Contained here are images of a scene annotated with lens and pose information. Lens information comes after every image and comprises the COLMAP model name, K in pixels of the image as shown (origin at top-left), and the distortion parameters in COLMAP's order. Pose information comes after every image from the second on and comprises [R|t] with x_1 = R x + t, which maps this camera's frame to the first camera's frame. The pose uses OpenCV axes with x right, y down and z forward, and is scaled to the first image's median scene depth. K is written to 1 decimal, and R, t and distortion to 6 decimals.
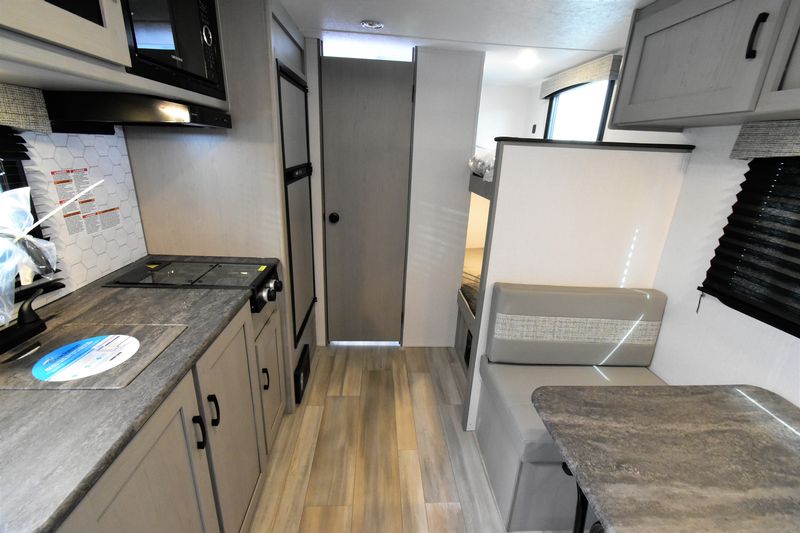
lens RADIAL K [[352.0, 0, 402.8], [0, 352.0, 268.3], [0, 0, 1]] dist [-0.000965, -0.000559]
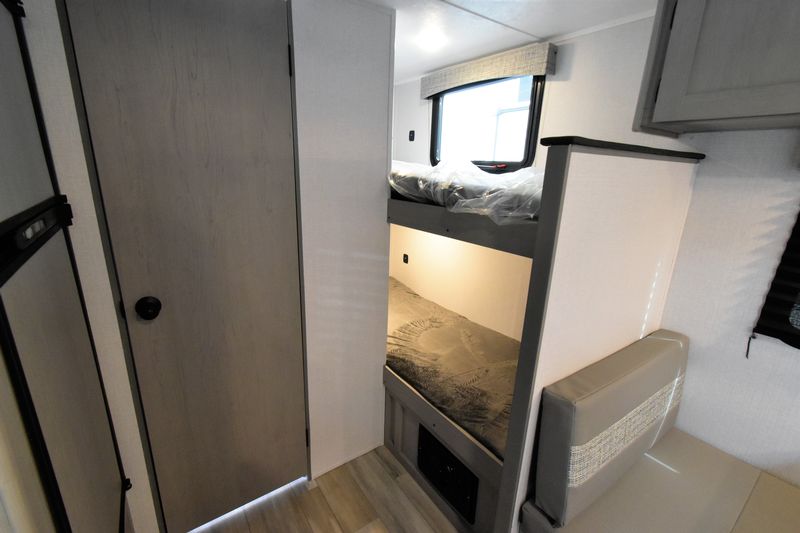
lens RADIAL K [[352.0, 0, 402.8], [0, 352.0, 268.3], [0, 0, 1]] dist [-0.000965, -0.000559]
pose [[0.848443, -0.159320, 0.504740, -0.195930], [0.174413, 0.984516, 0.017580, -0.206721], [-0.499725, 0.073117, 0.863092, 0.608087]]
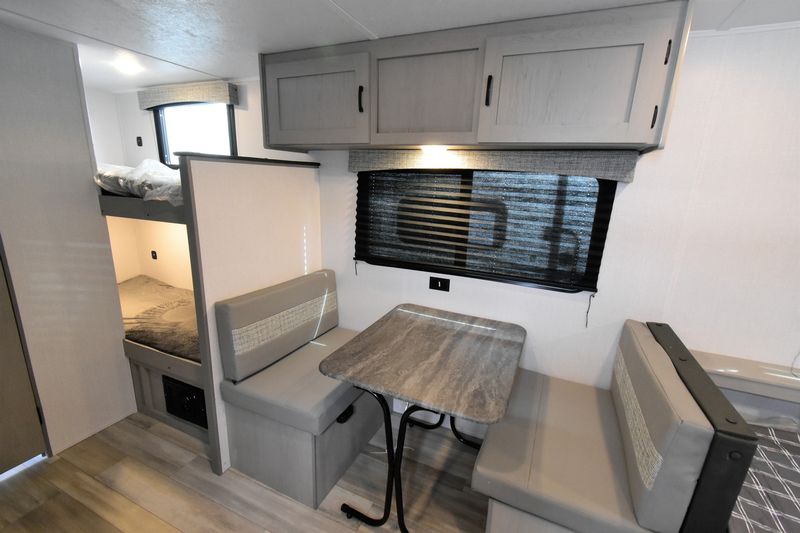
lens RADIAL K [[352.0, 0, 402.8], [0, 352.0, 268.3], [0, 0, 1]] dist [-0.000965, -0.000559]
pose [[0.462798, -0.242840, 0.852553, -0.292801], [0.274934, 0.953641, 0.122389, -0.025866], [-0.842751, 0.177754, 0.508108, 0.071672]]
